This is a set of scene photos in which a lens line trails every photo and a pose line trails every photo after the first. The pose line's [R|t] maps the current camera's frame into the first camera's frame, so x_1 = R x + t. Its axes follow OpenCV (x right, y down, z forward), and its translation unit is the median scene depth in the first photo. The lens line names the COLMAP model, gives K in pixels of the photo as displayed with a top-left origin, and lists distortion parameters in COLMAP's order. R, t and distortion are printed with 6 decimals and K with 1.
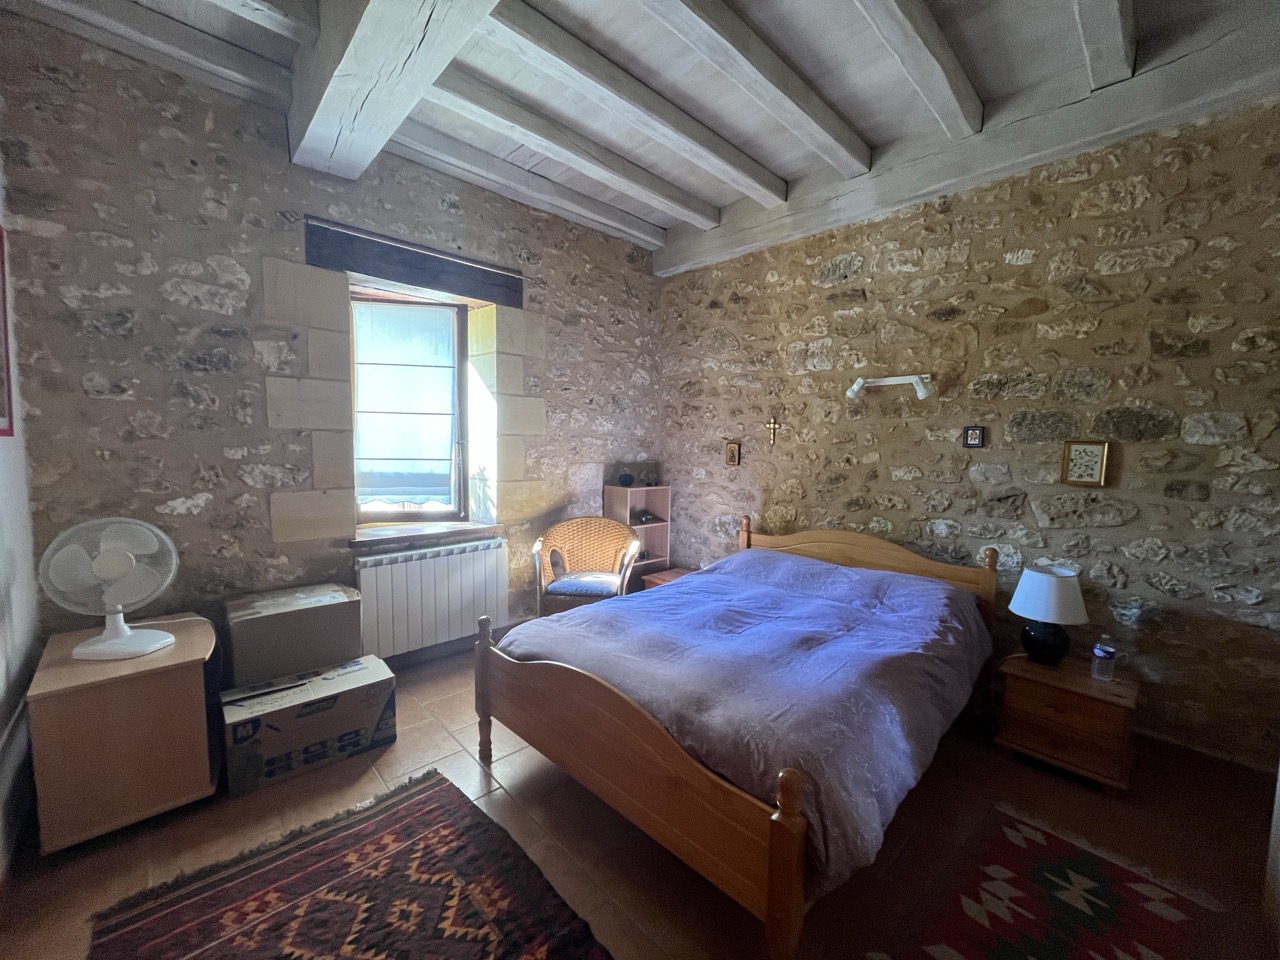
lens RADIAL K [[515.5, 0, 642.7], [0, 515.5, 481.1], [0, 0, 1]] dist [-0.003365, 0.000271]
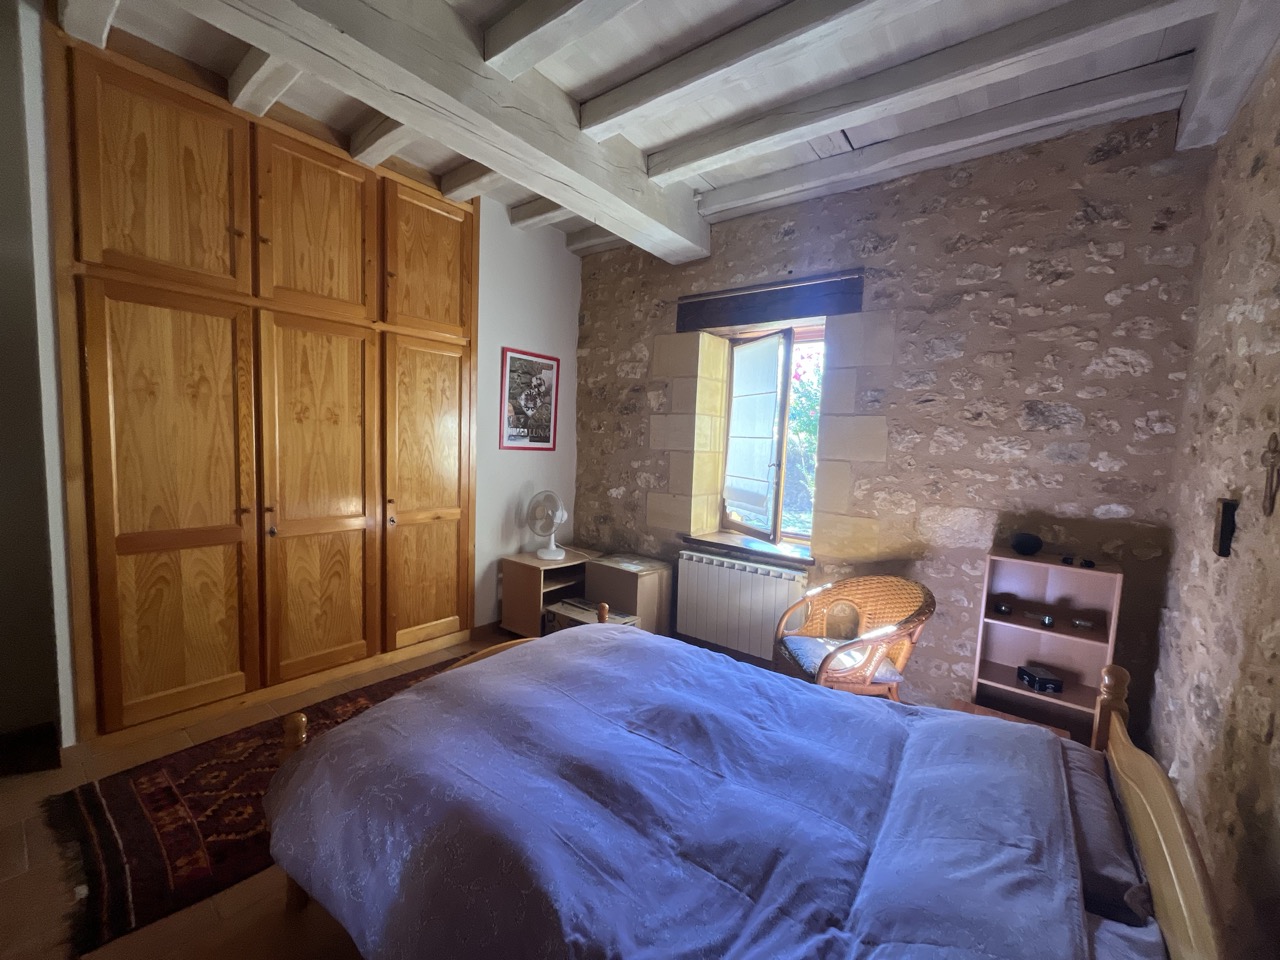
lens RADIAL K [[515.5, 0, 642.7], [0, 515.5, 484.0], [0, 0, 1]] dist [-0.003365, 0.000271]
pose [[0.148289, 0.070786, -0.986408, 0.591662], [-0.119981, 0.991355, 0.053104, -0.060513], [0.981639, 0.110475, 0.155500, 0.580738]]
